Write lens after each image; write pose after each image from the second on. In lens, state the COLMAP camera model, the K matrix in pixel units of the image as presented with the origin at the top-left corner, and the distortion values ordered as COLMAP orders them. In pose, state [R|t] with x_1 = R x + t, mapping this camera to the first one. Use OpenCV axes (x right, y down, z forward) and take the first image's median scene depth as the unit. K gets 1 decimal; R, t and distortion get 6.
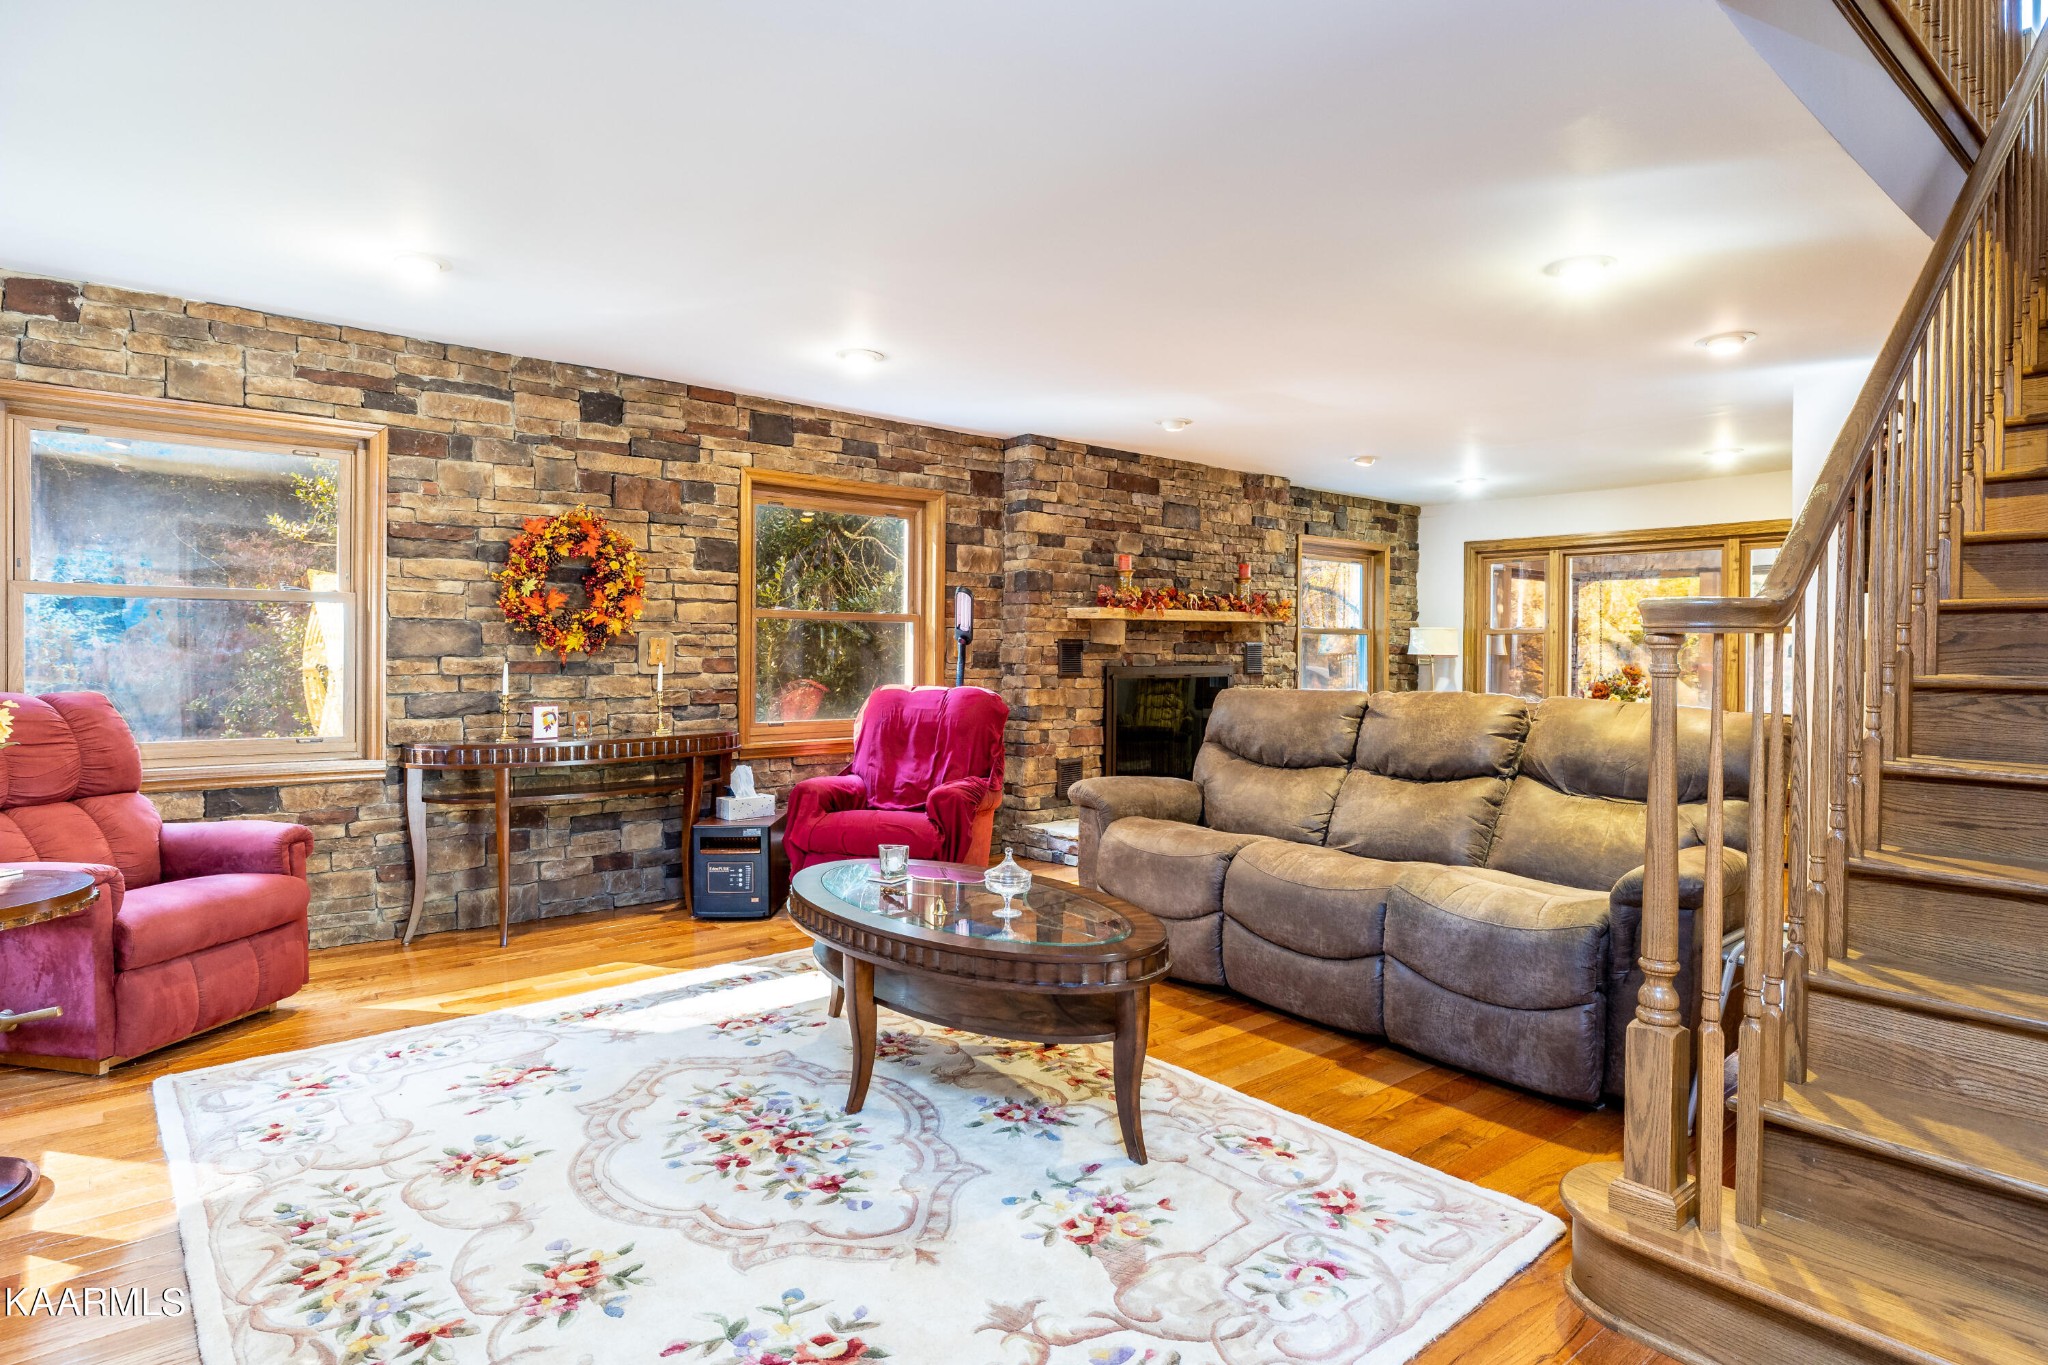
lens RADIAL K [[1085.0, 0, 1011.1], [0, 1085.0, 661.4], [0, 0, 1]] dist [-0.004602, -0.000065]
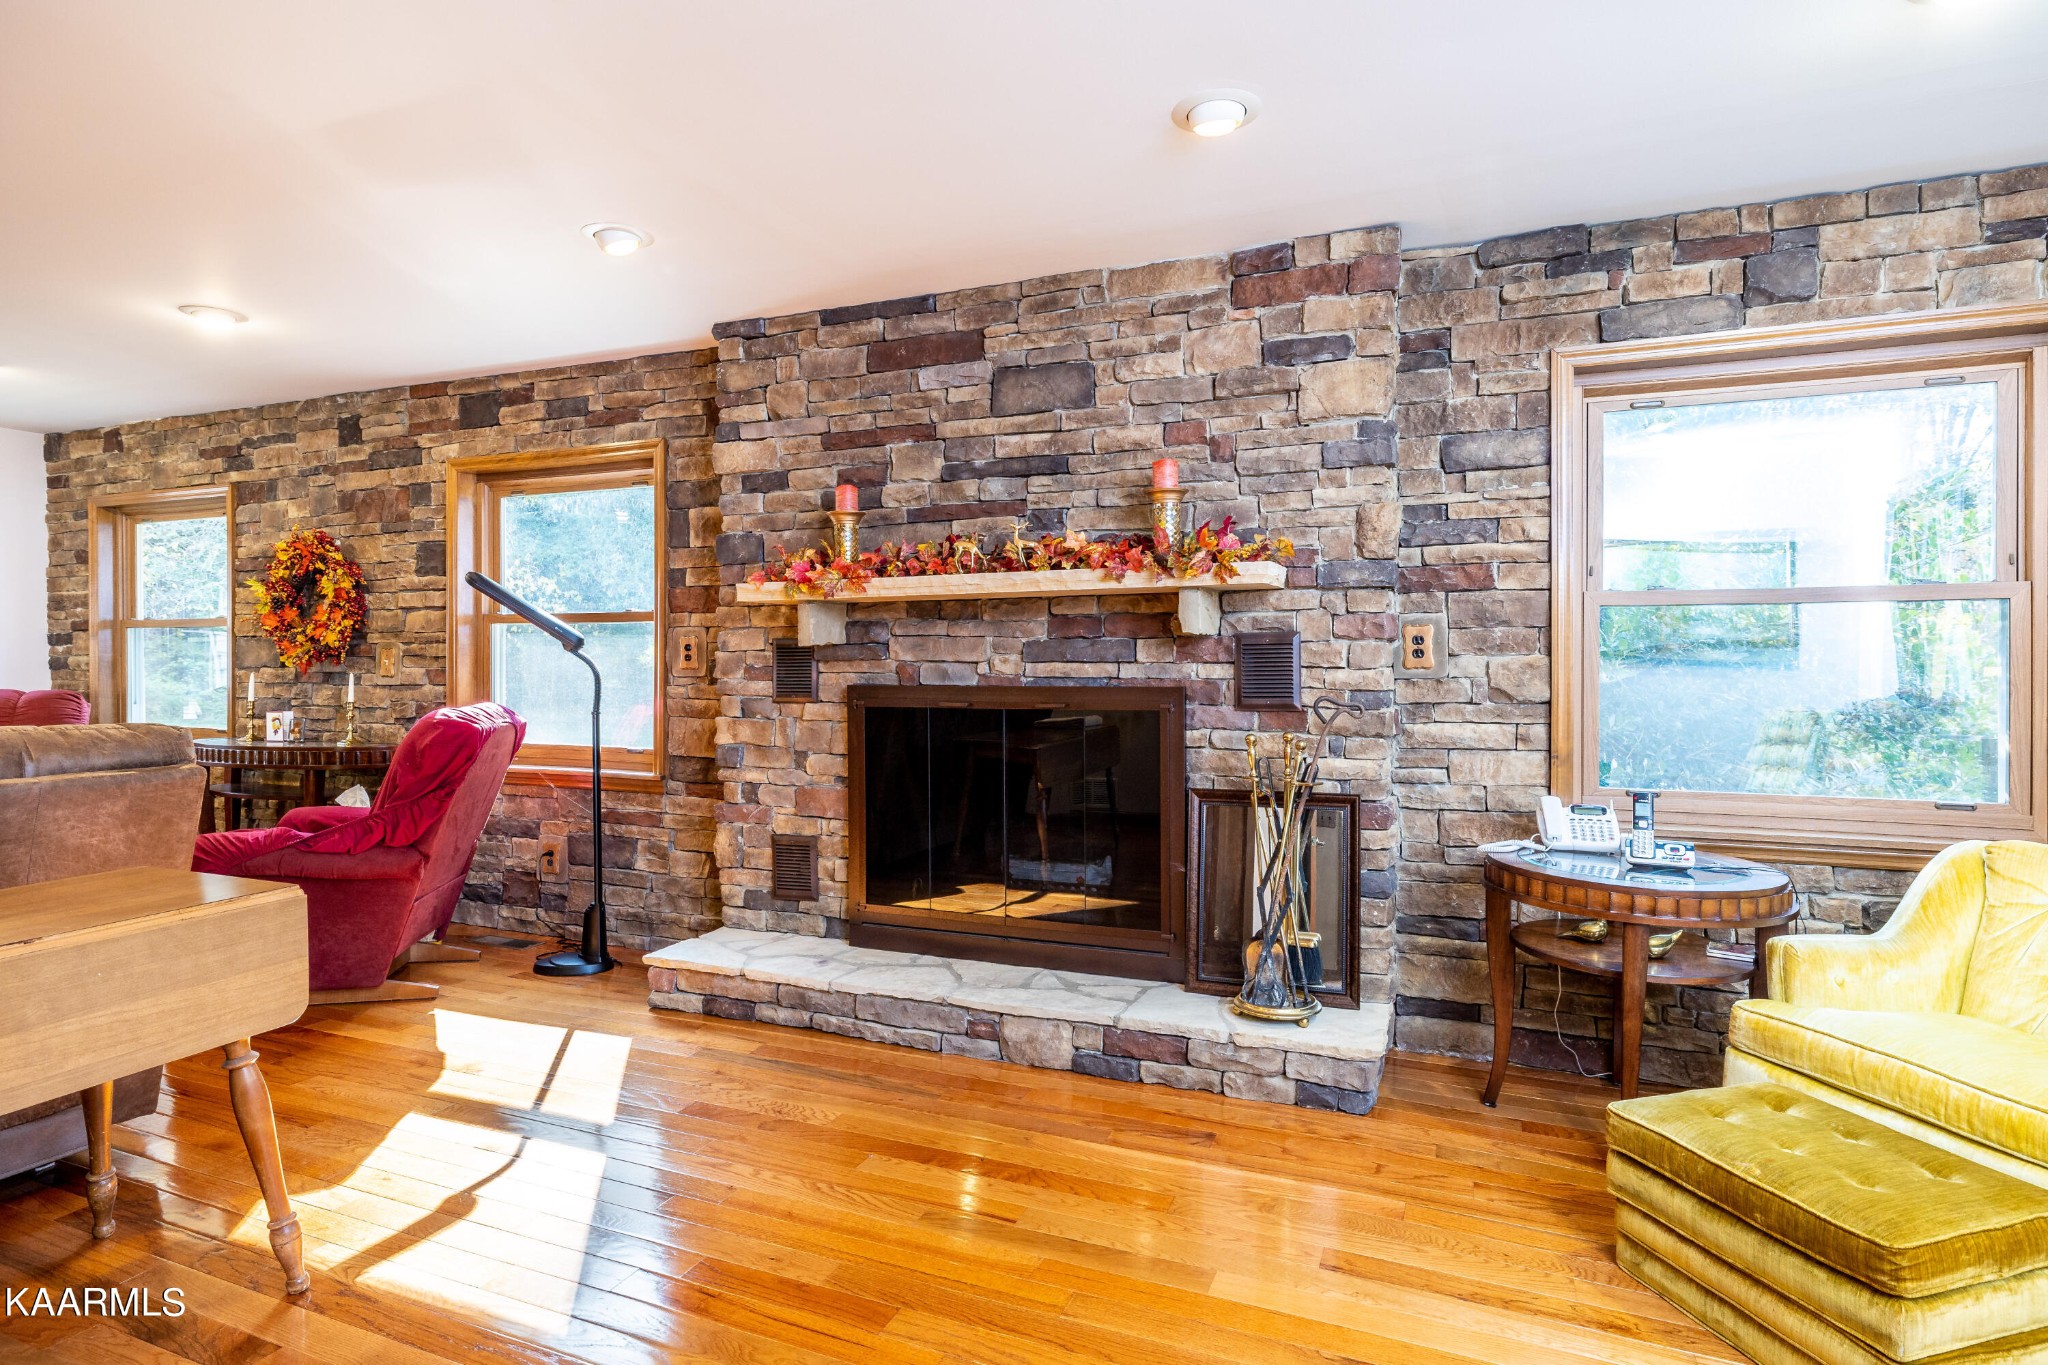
lens RADIAL K [[1085.0, 0, 1011.1], [0, 1085.0, 661.4], [0, 0, 1]] dist [-0.004602, -0.000065]
pose [[0.474846, -0.006776, -0.880043, 0.654485], [-0.003989, 0.999944, -0.009851, -0.002078], [0.880060, 0.008188, 0.474792, 0.828033]]
